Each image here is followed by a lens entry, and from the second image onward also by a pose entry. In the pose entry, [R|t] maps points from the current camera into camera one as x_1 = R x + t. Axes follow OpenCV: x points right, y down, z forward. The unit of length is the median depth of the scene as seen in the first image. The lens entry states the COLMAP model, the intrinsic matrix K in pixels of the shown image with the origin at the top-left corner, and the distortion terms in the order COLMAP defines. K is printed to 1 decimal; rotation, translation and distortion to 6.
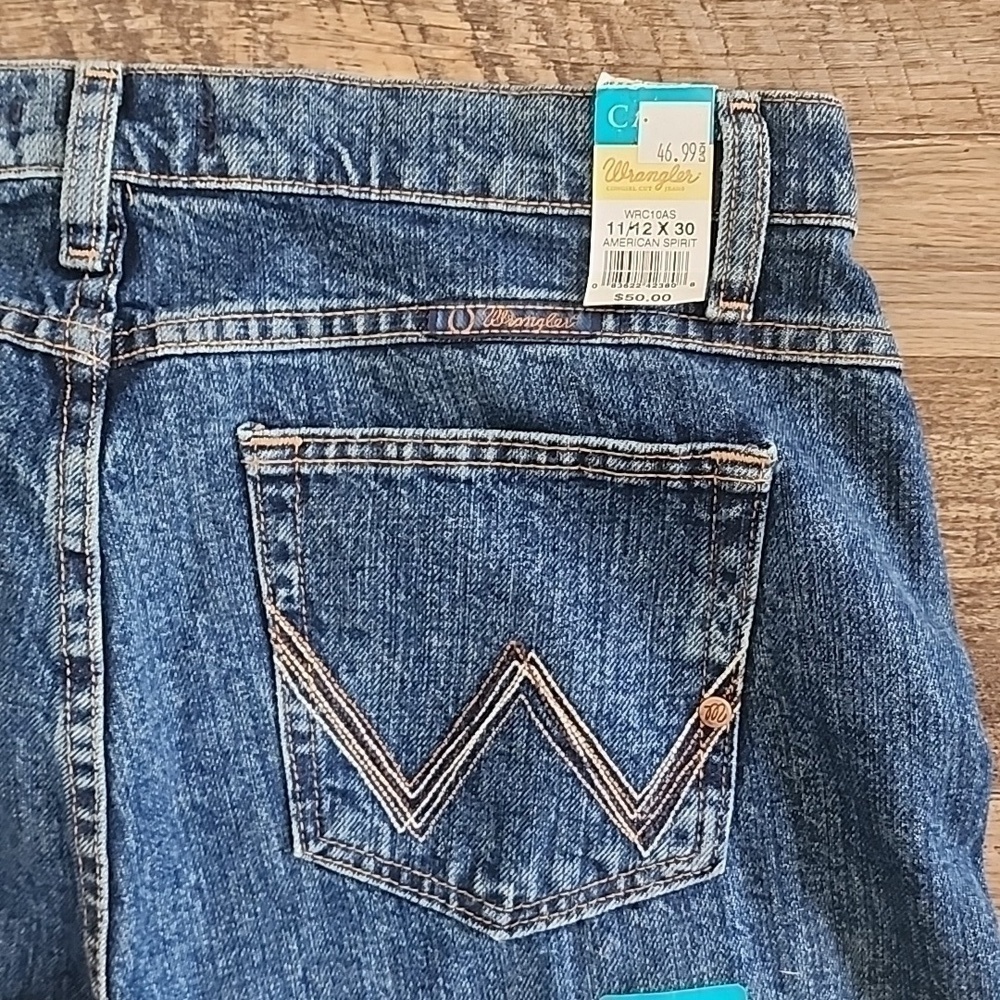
lens RADIAL K [[1450.4, 0, 500.0], [0, 1450.4, 500.0], [0, 0, 1]] dist [0.031174, 0.066292]
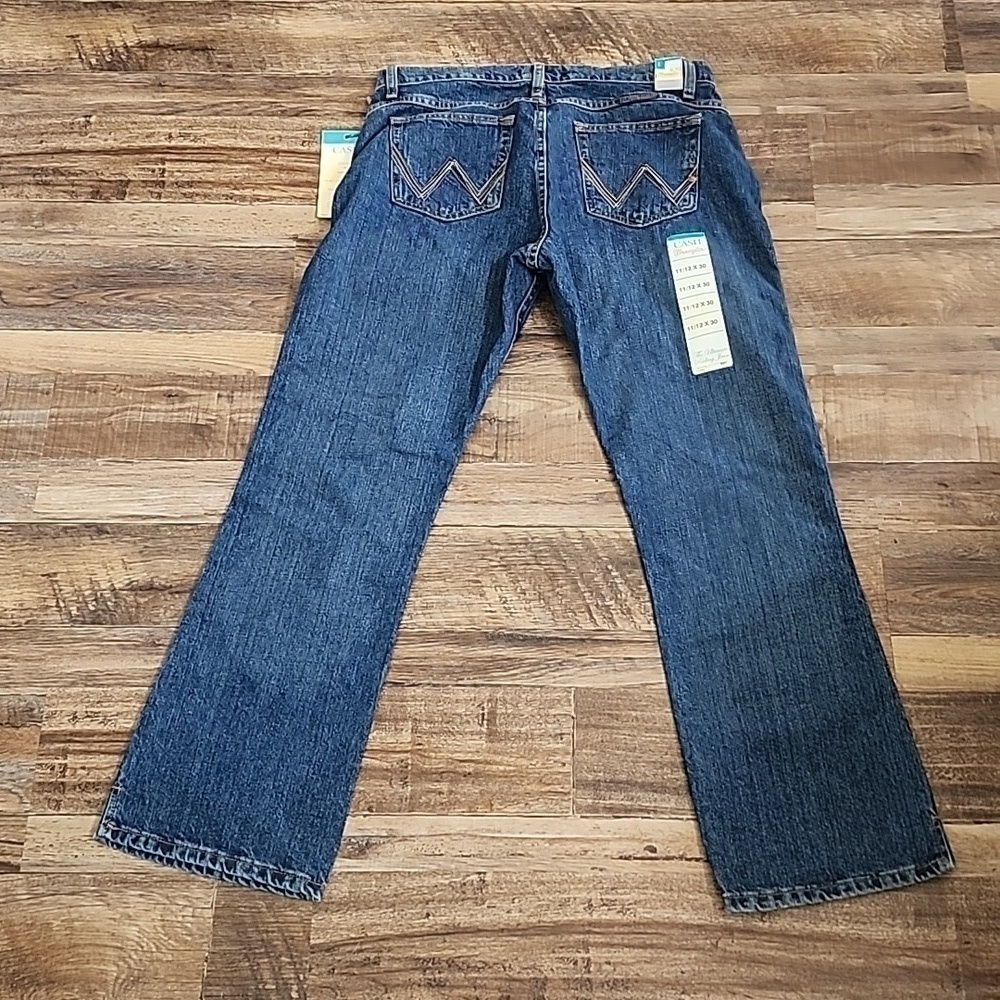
lens RADIAL K [[1450.4, 0, 500.0], [0, 1450.4, 500.0], [0, 0, 1]] dist [0.031174, 0.066292]
pose [[0.999881, 0.010130, 0.011653, -0.431486], [-0.002431, 0.848554, -0.529103, 3.108015], [-0.015248, 0.529012, 0.848478, -1.988427]]
